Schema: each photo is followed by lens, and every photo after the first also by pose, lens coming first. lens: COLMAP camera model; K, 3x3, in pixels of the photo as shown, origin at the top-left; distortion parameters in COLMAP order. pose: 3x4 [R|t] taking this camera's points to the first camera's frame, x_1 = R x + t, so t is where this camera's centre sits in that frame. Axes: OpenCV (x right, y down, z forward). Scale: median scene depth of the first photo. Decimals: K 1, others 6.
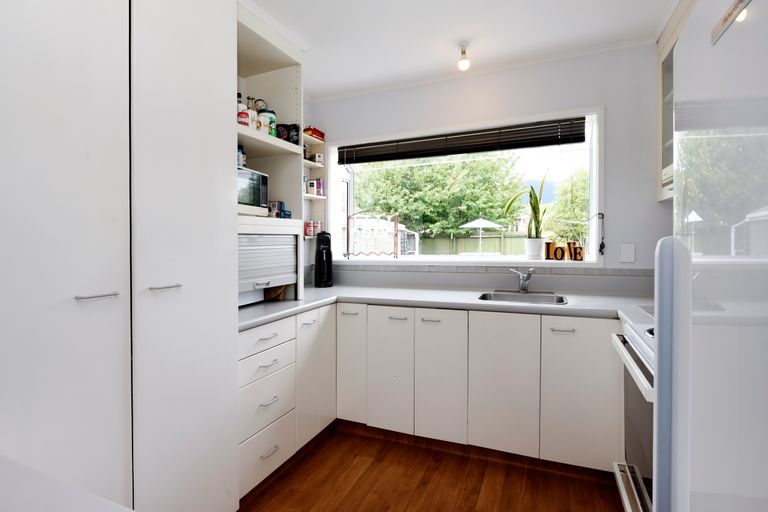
lens RADIAL K [[384.4, 0, 384.0], [0, 384.4, 256.0], [0, 0, 1]] dist [0.000188, -0.000045]
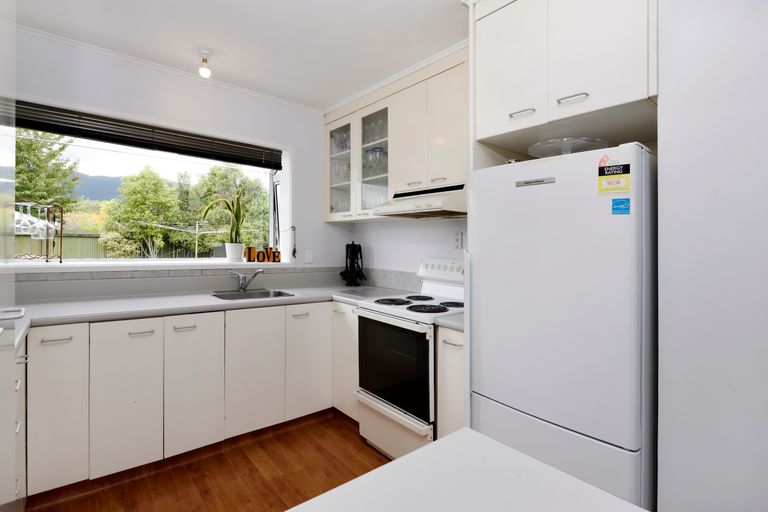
lens RADIAL K [[379.1, 0, 384.3], [0, 379.1, 246.7], [0, 0, 1]] dist [-0.000028, -0.000443]
pose [[0.453303, 0.021971, 0.891086, -0.464683], [0.006106, 0.999596, -0.027752, -0.002294], [-0.891336, 0.018022, 0.452985, 0.123700]]
